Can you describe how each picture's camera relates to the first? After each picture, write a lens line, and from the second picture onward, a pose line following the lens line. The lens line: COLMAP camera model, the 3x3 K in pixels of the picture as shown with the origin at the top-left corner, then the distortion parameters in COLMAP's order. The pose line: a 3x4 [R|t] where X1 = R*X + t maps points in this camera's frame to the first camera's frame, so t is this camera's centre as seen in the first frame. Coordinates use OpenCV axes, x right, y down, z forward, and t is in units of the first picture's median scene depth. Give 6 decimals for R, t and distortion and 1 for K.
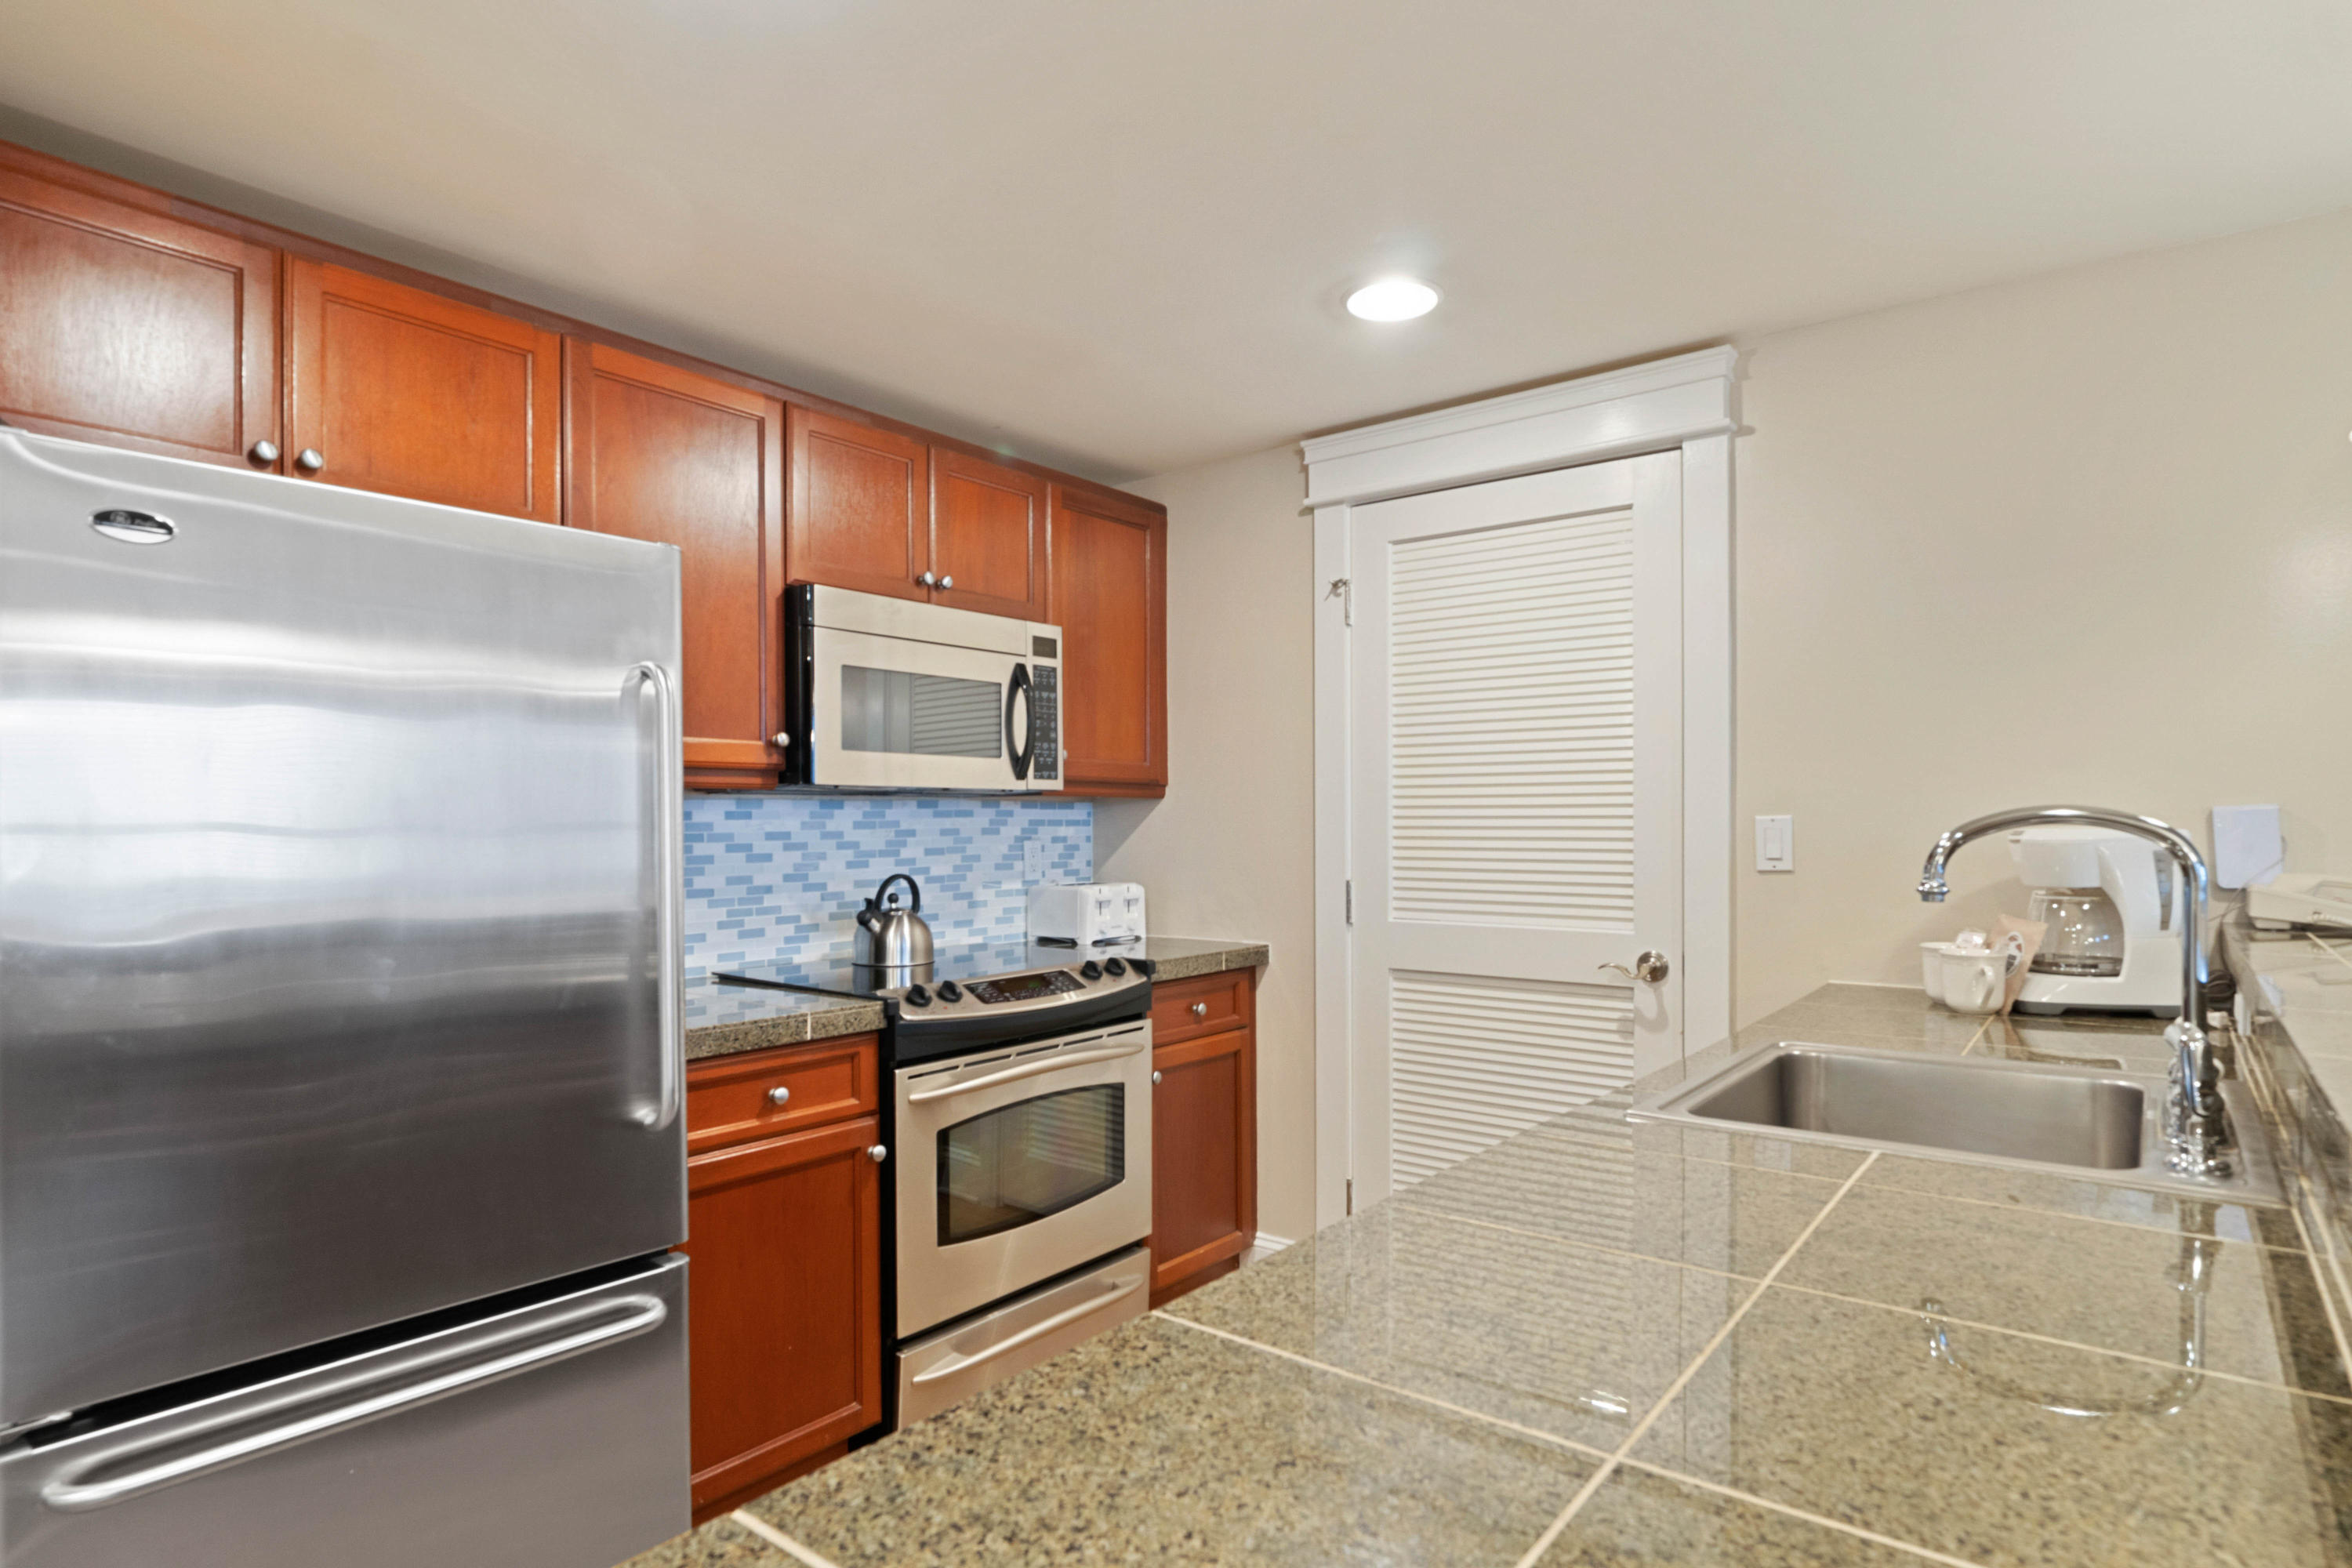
lens RADIAL K [[1256.0, 0, 1167.7], [0, 1256.0, 826.3], [0, 0, 1]] dist [-0.007742, 0.002287]
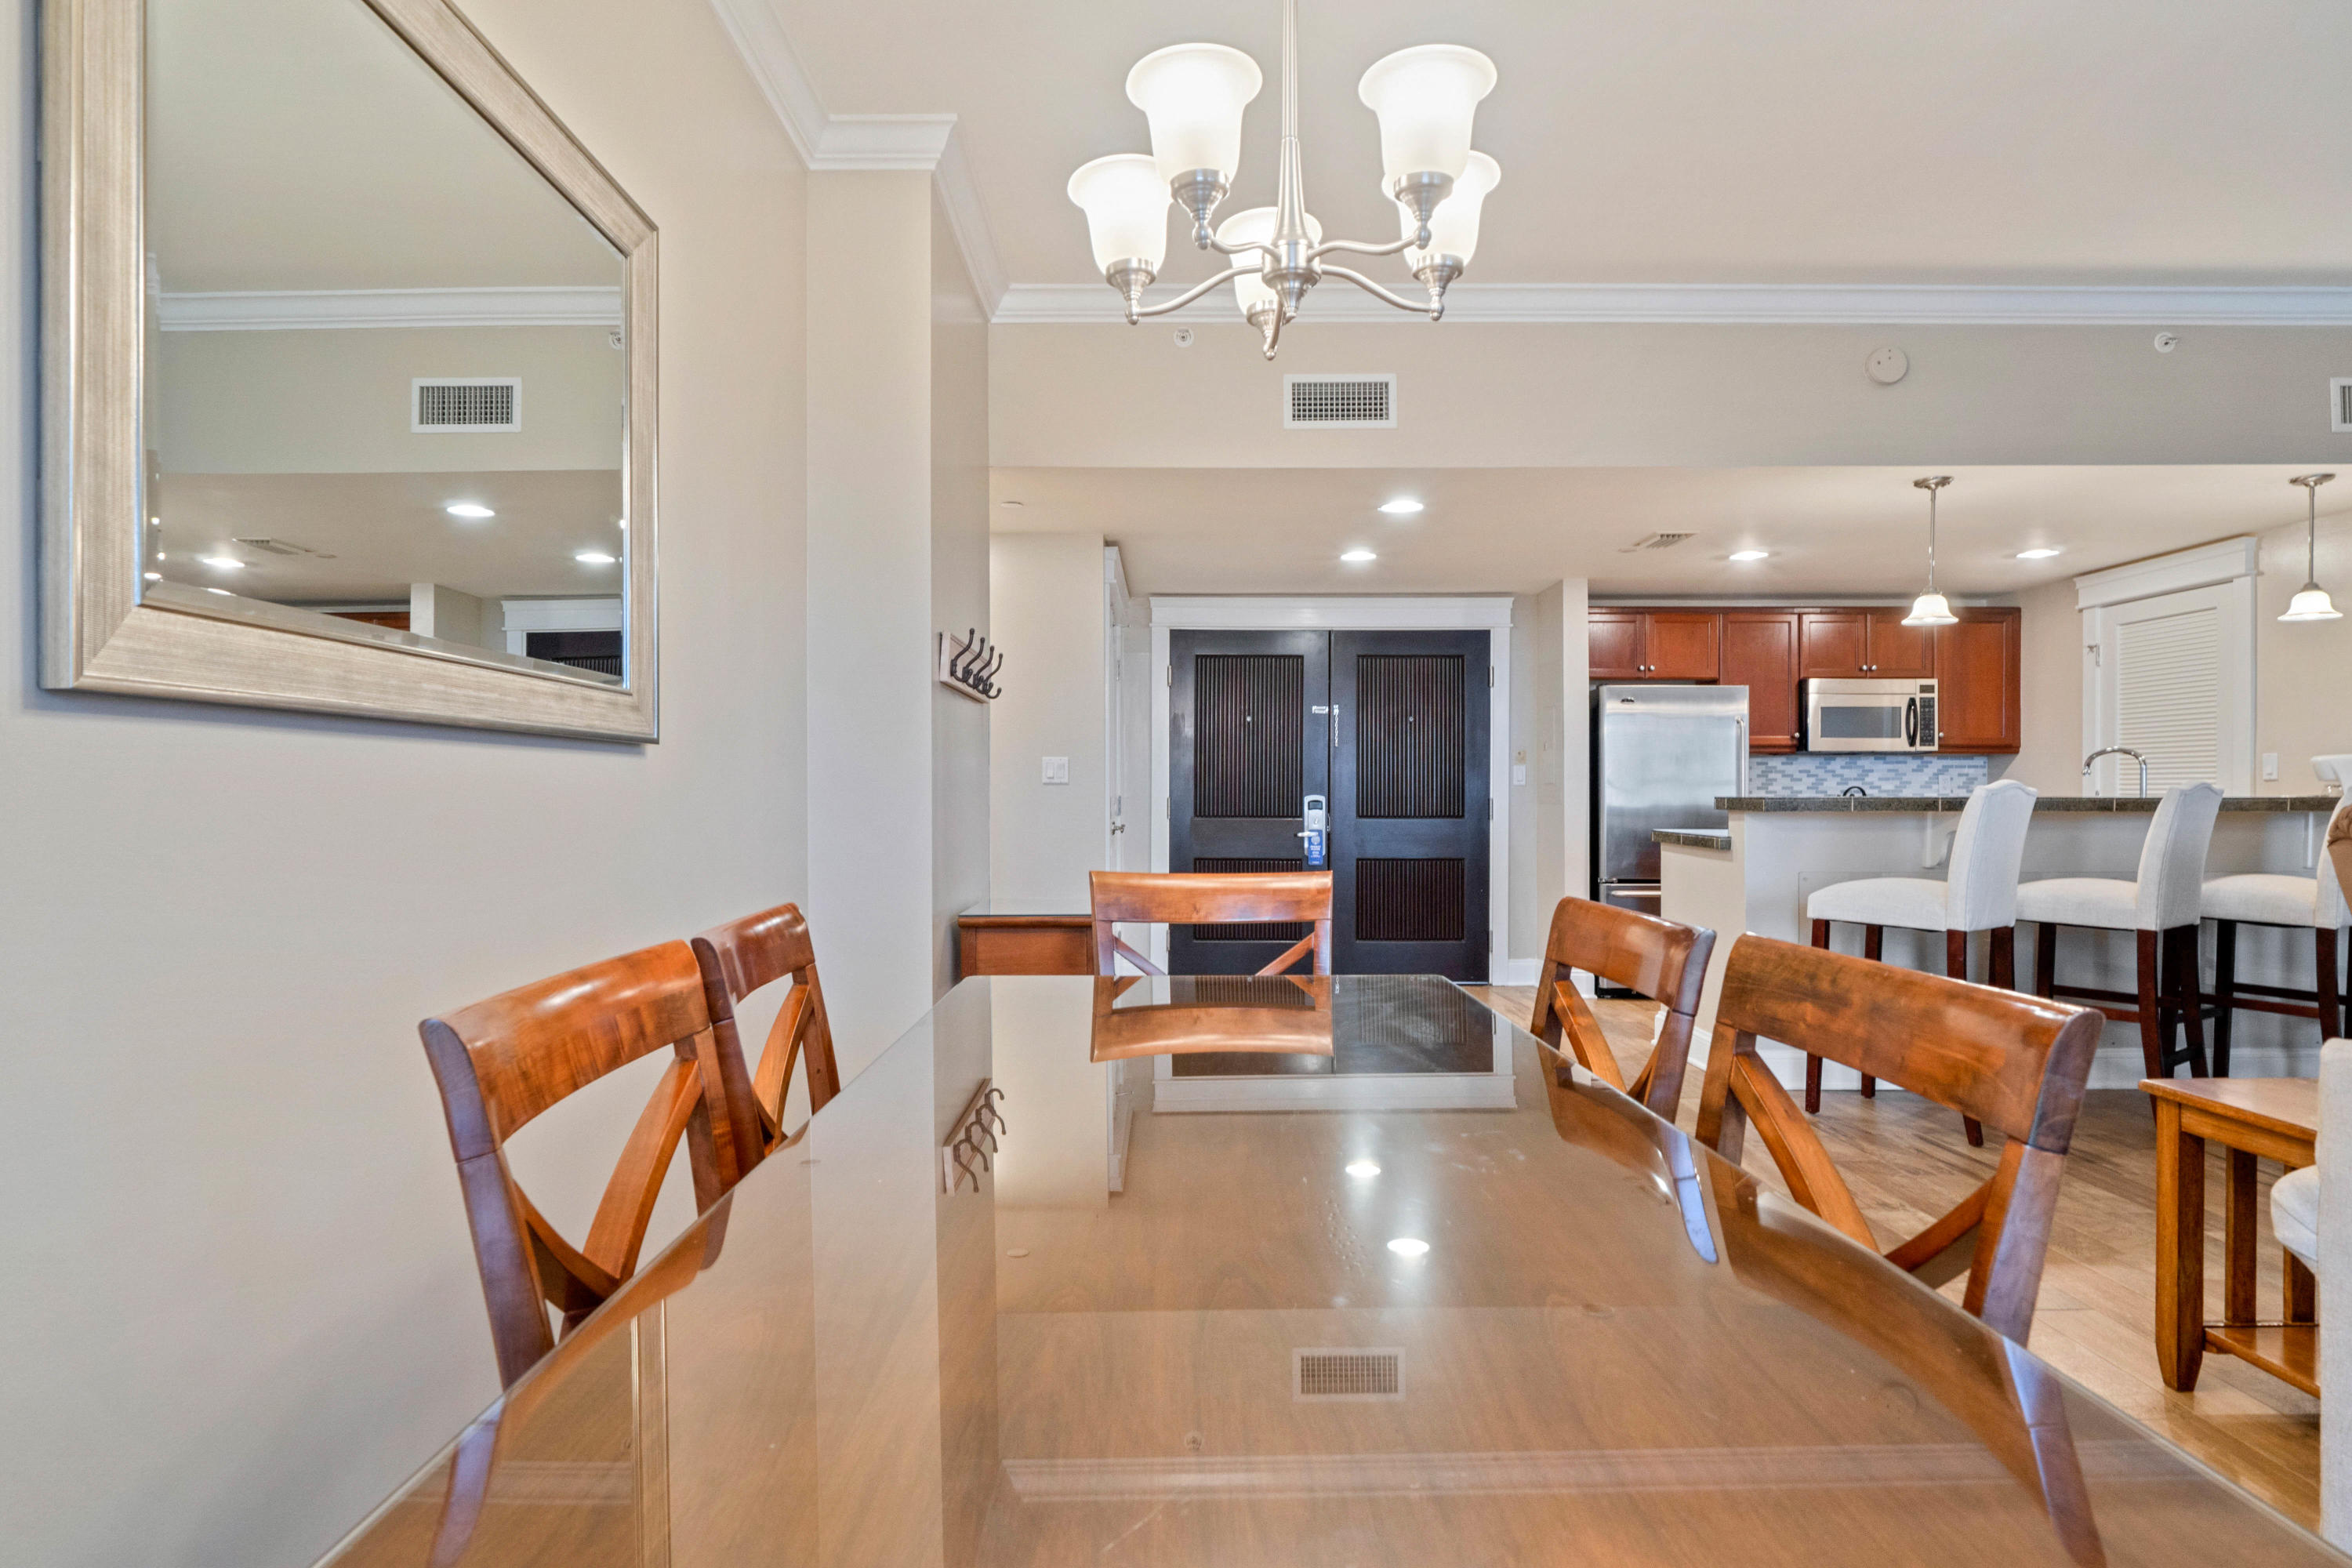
lens RADIAL K [[1256.0, 0, 1165.8], [0, 1256.0, 807.8], [0, 0, 1]] dist [-0.007742, 0.002287]
pose [[0.627198, 0.007934, -0.778820, 0.841634], [-0.002602, 0.999964, 0.008091, 0.062505], [0.778856, -0.003048, 0.627196, -1.576344]]
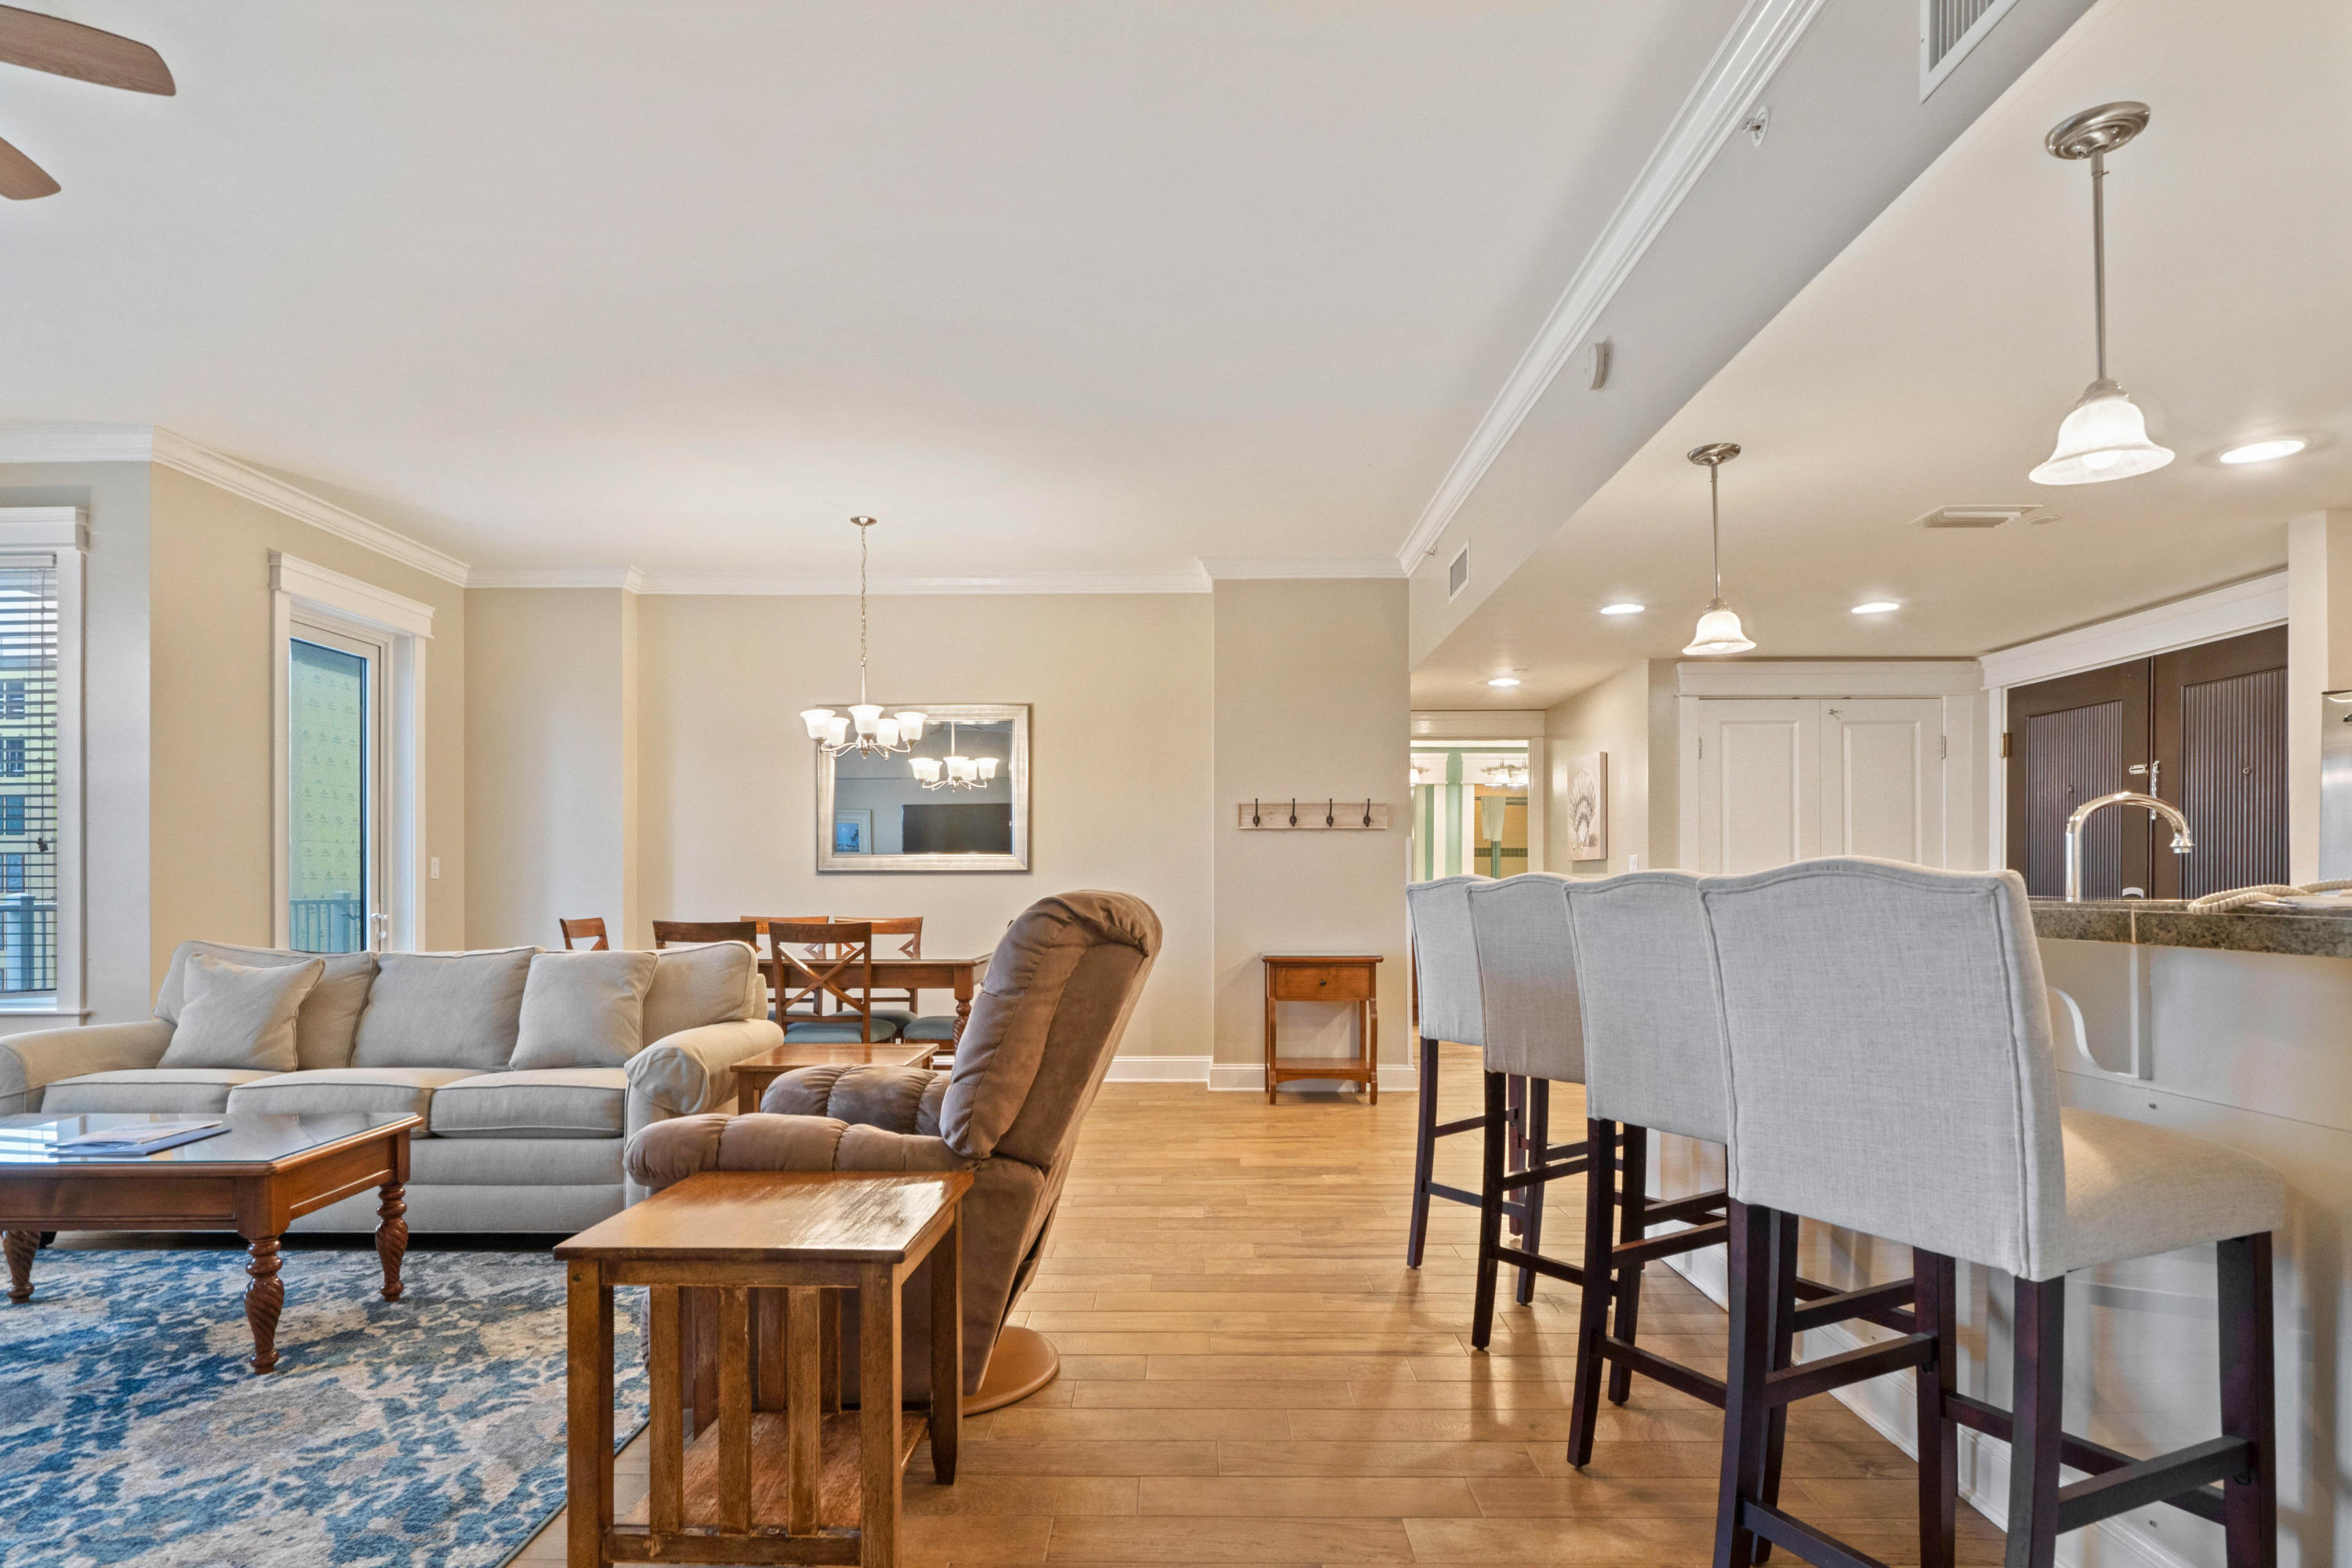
lens RADIAL K [[1256.0, 0, 1154.6], [0, 1256.0, 884.3], [0, 0, 1]] dist [-0.007742, 0.002287]
pose [[-0.797134, 0.003706, -0.603791, 1.289642], [-0.000328, 0.999978, 0.006571, 0.041952], [0.603803, 0.005436, -0.797115, 0.723263]]
